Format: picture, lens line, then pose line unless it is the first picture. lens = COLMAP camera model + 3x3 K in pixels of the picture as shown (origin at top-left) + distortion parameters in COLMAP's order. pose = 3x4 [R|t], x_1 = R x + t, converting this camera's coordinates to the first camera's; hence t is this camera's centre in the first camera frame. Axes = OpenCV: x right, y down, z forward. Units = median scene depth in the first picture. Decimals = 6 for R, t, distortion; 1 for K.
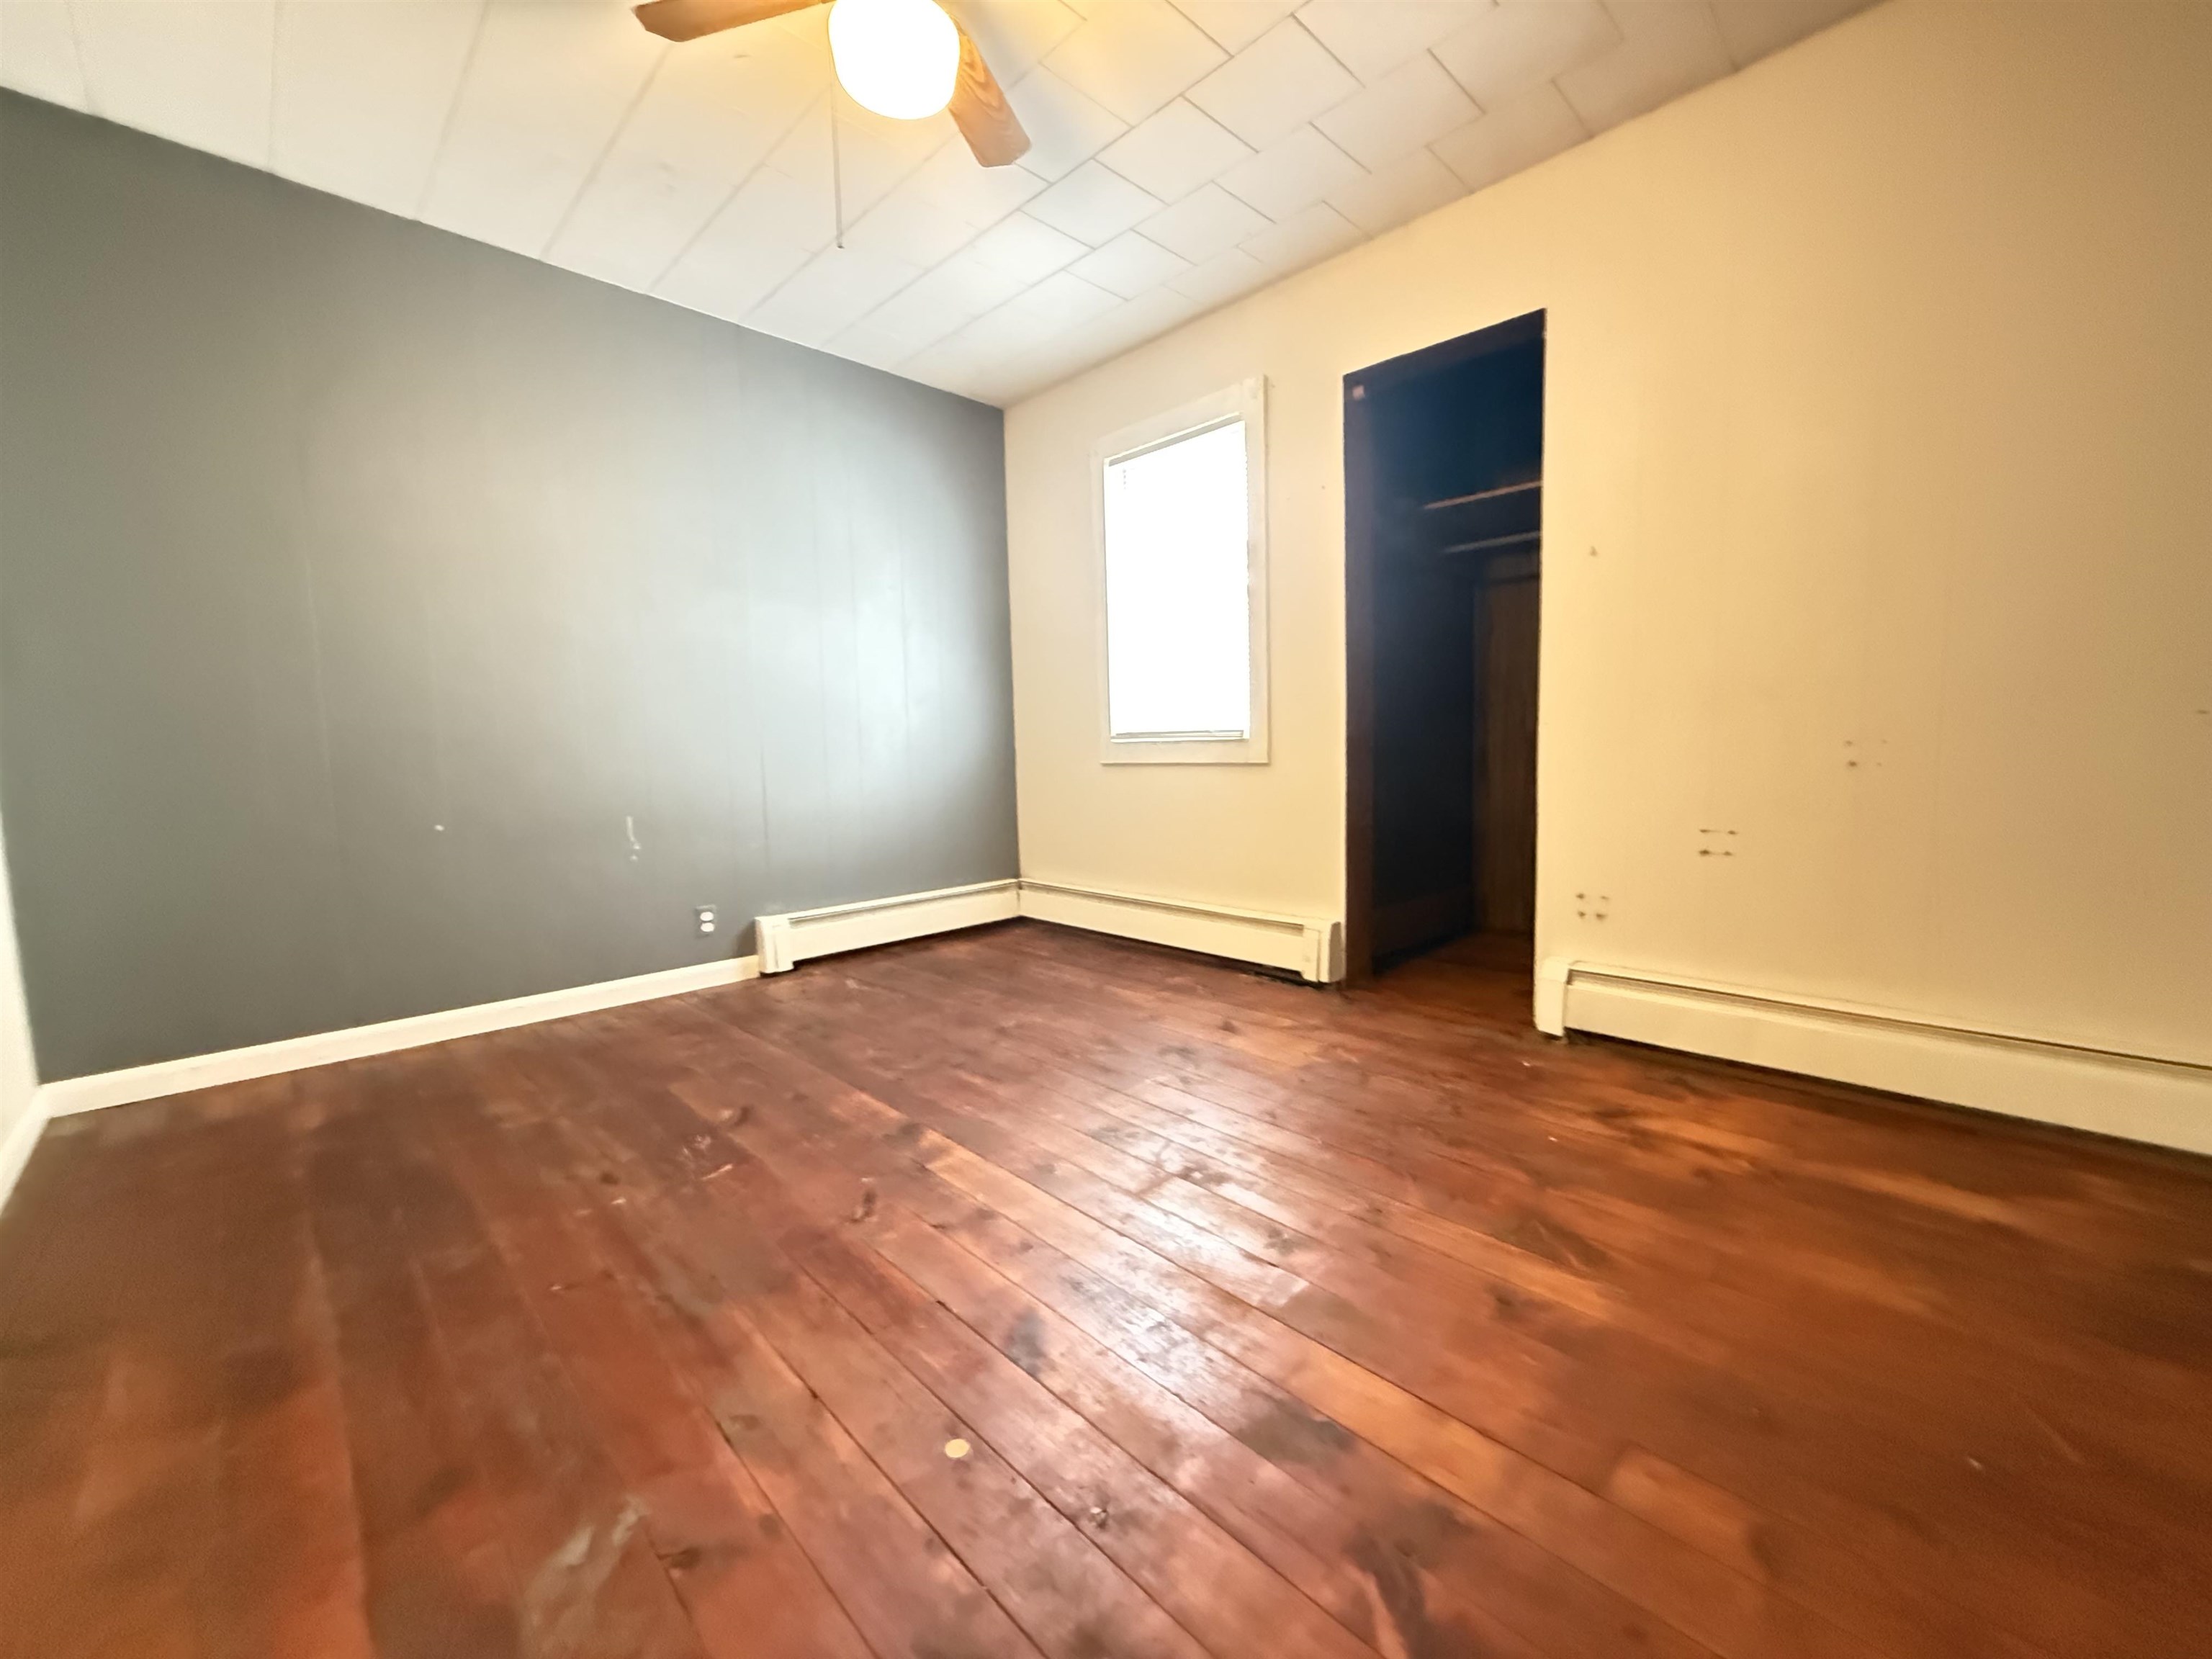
lens RADIAL K [[883.5, 0, 1092.2], [0, 883.5, 830.8], [0, 0, 1]] dist [0.000211, 0.000931]
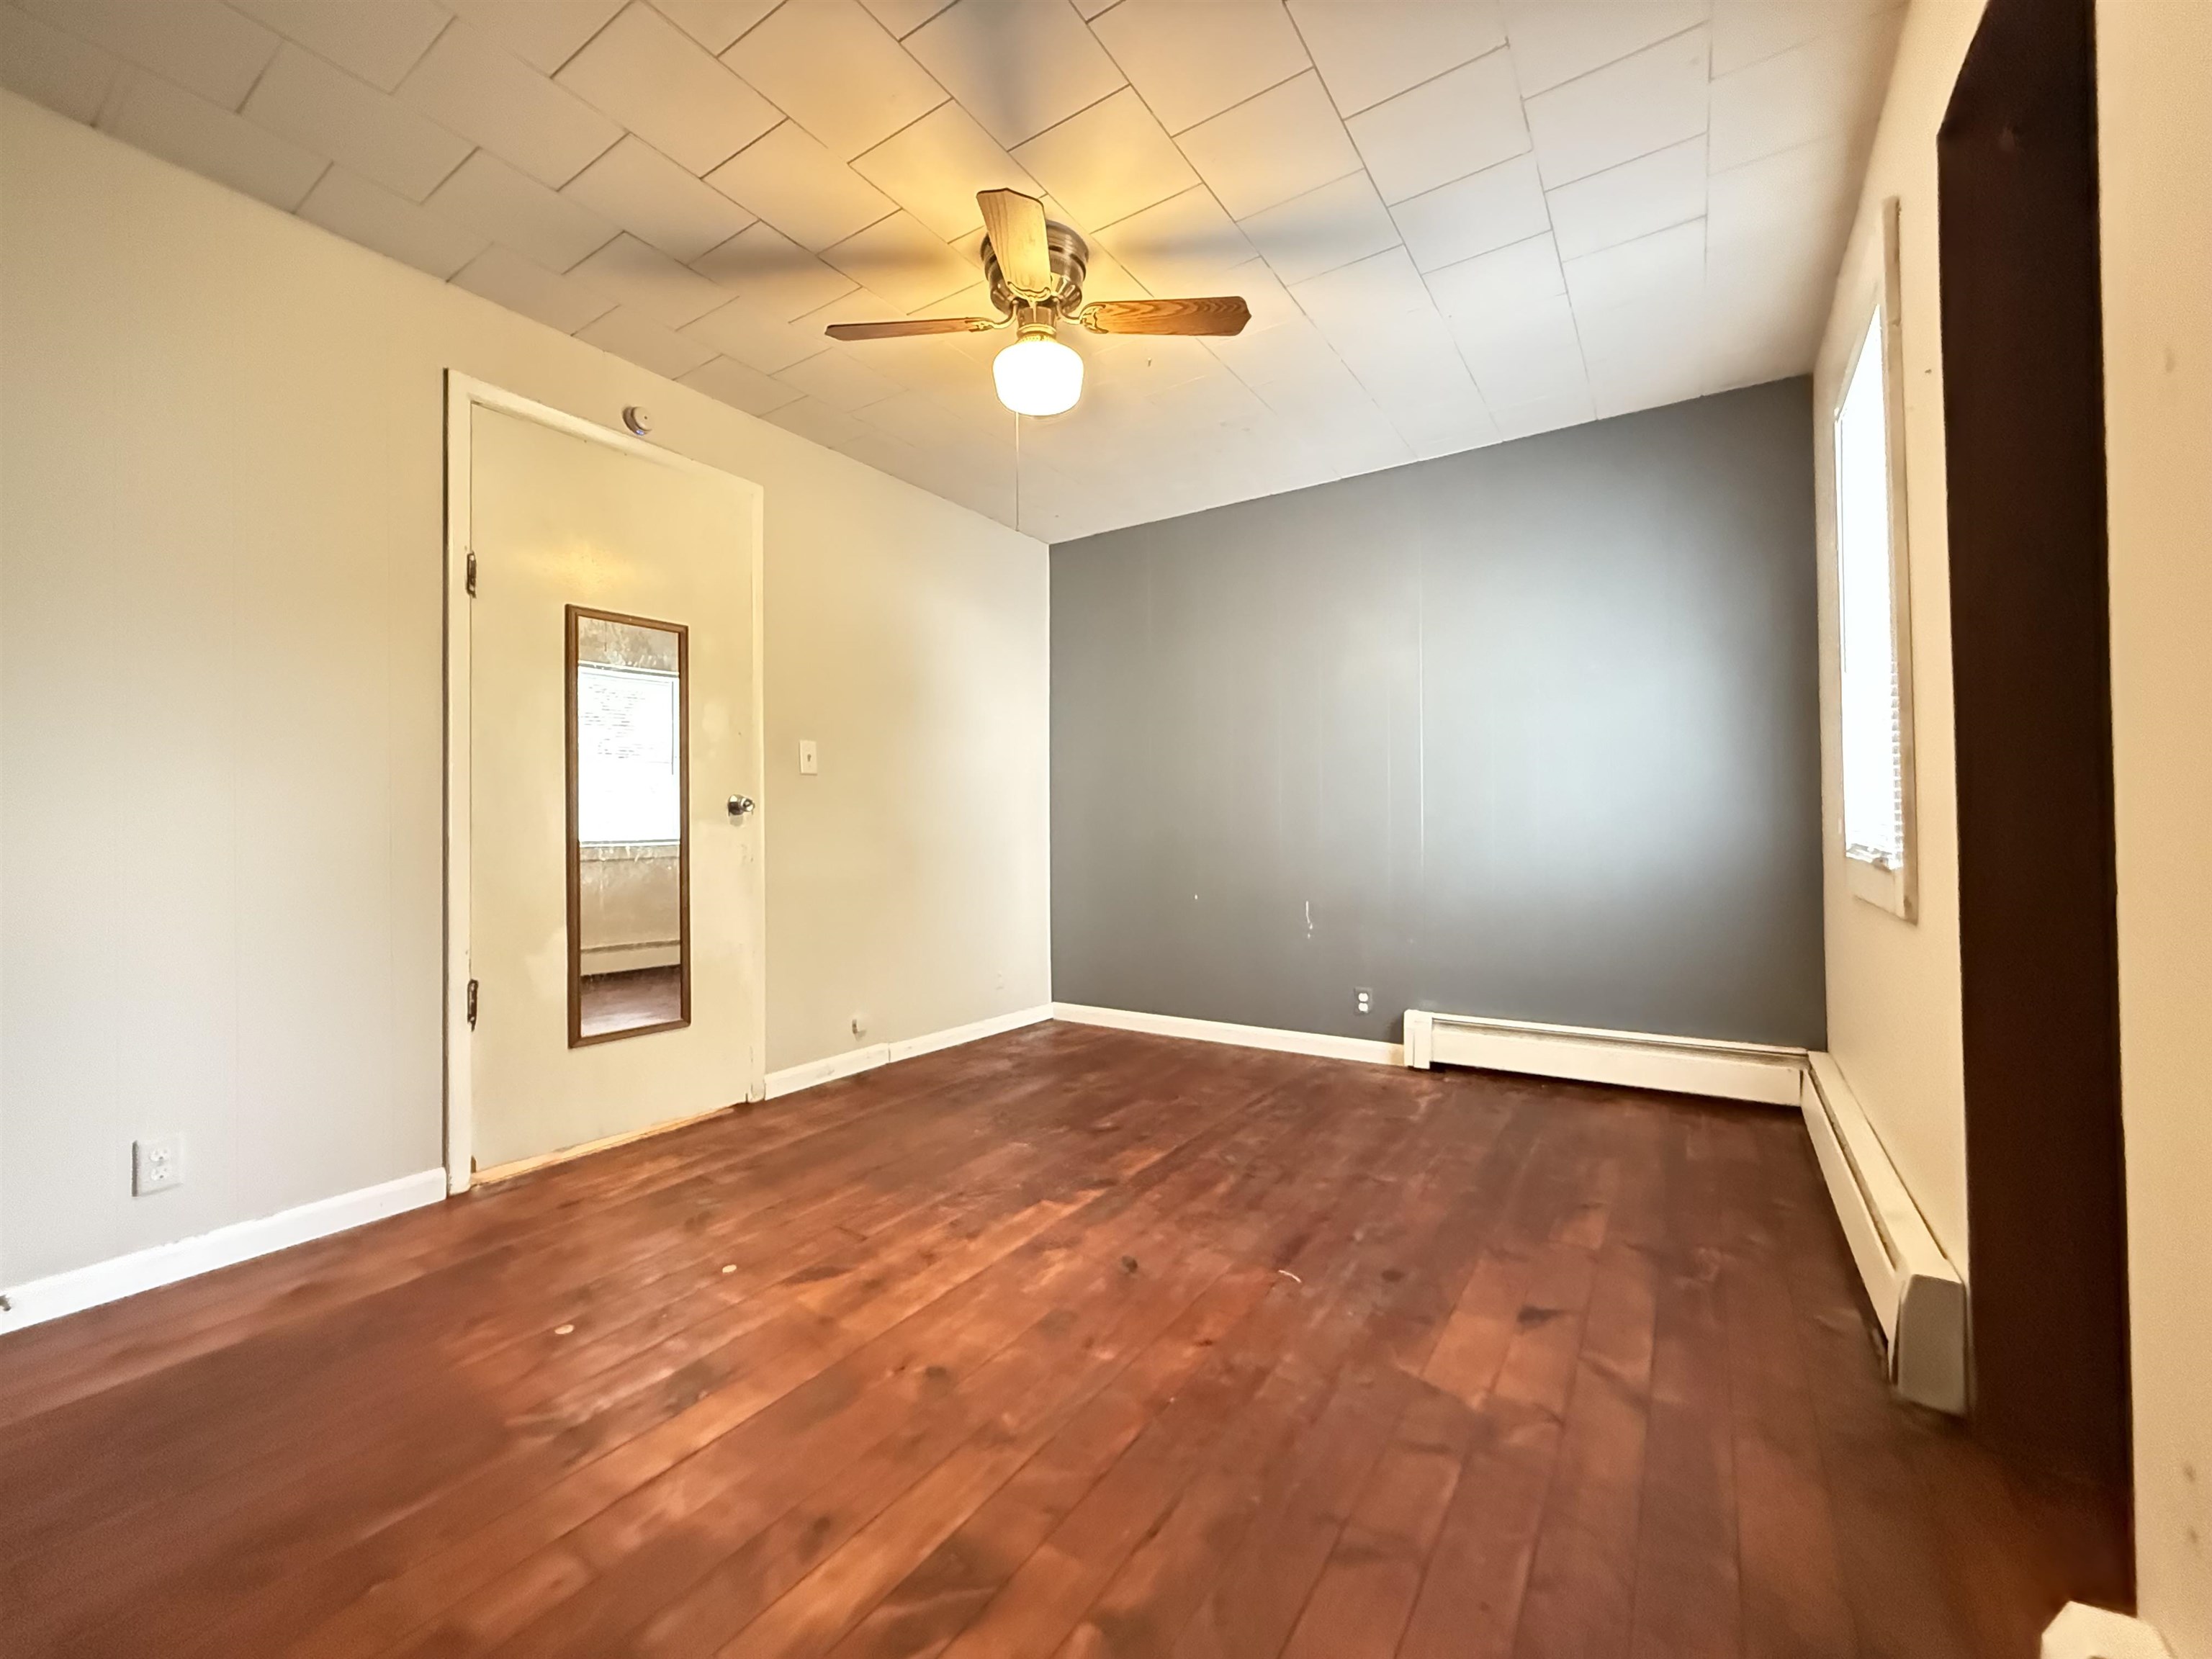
lens RADIAL K [[883.5, 0, 1104.7], [0, 883.5, 834.4], [0, 0, 1]] dist [0.000211, 0.000931]
pose [[0.221500, 0.025747, -0.974820, 0.753101], [-0.087427, 0.996150, 0.006445, -0.113963], [0.971233, 0.083798, 0.222898, 0.543247]]
